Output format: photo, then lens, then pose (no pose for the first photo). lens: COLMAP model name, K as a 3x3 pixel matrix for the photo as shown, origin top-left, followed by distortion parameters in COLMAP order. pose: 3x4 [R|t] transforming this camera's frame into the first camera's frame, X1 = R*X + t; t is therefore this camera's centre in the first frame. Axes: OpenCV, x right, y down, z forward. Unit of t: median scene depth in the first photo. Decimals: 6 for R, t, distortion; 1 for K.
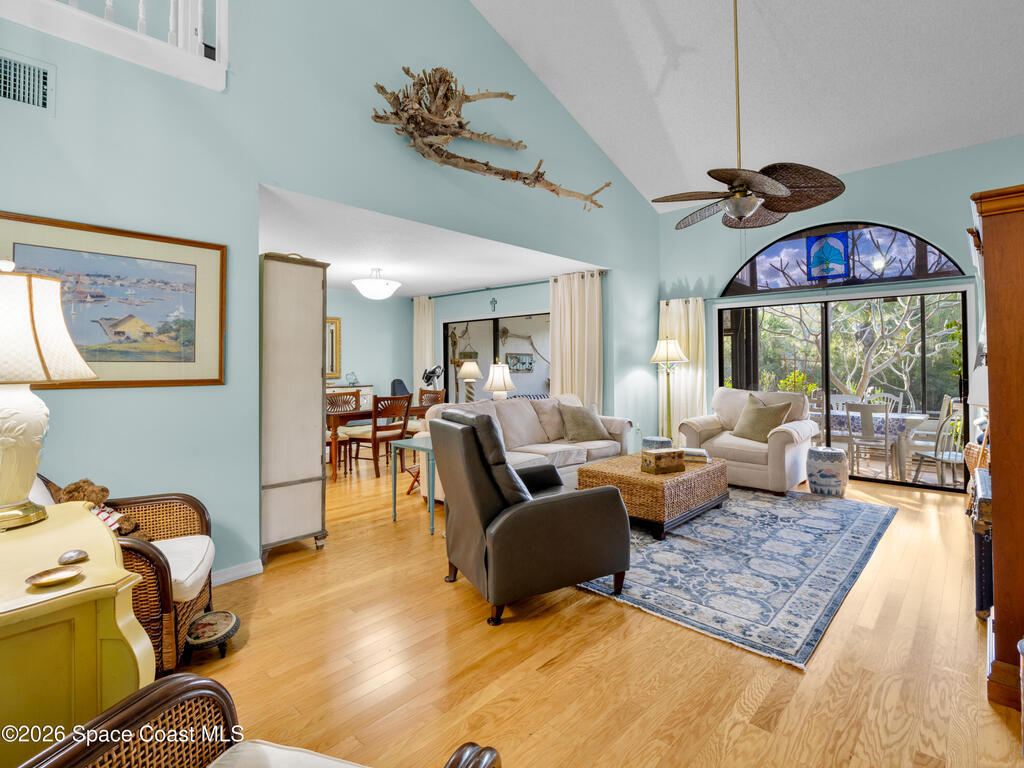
lens RADIAL K [[495.2, 0, 506.1], [0, 495.2, 365.3], [0, 0, 1]] dist [-0.002157, -0.001079]
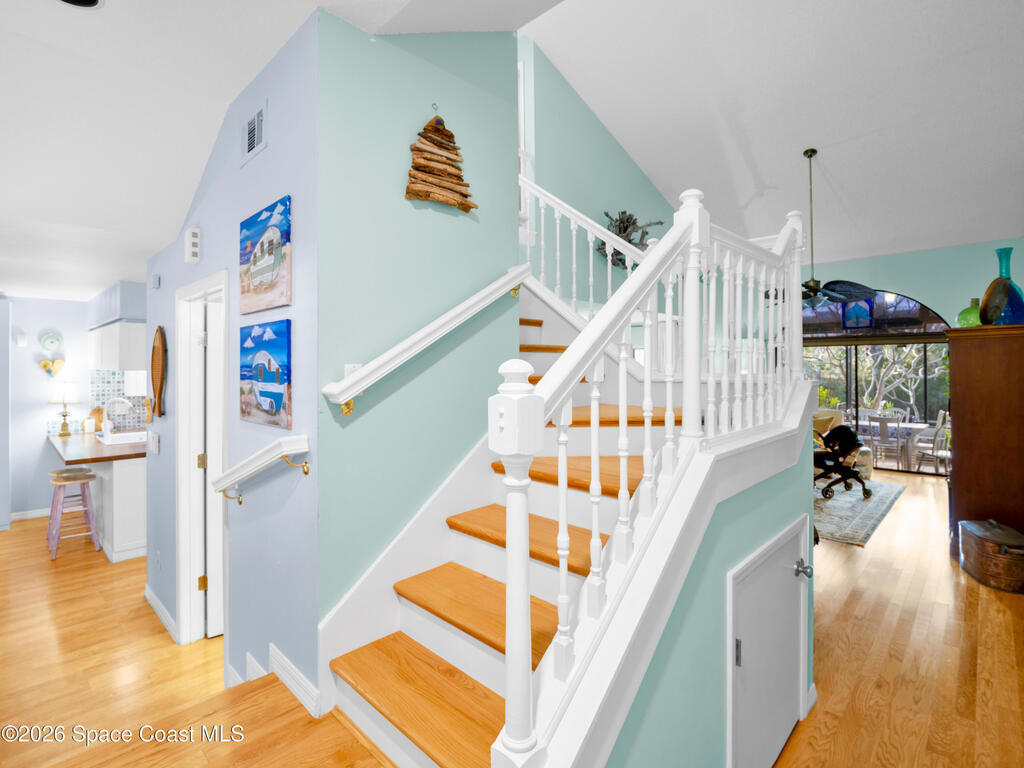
lens RADIAL K [[495.2, 0, 512.9], [0, 495.2, 376.5], [0, 0, 1]] dist [-0.002157, -0.001079]
pose [[0.999997, -0.001625, 0.001833, -0.308715], [0.001613, 0.999978, 0.006469, -0.044343], [-0.001843, -0.006466, 0.999977, -0.378593]]
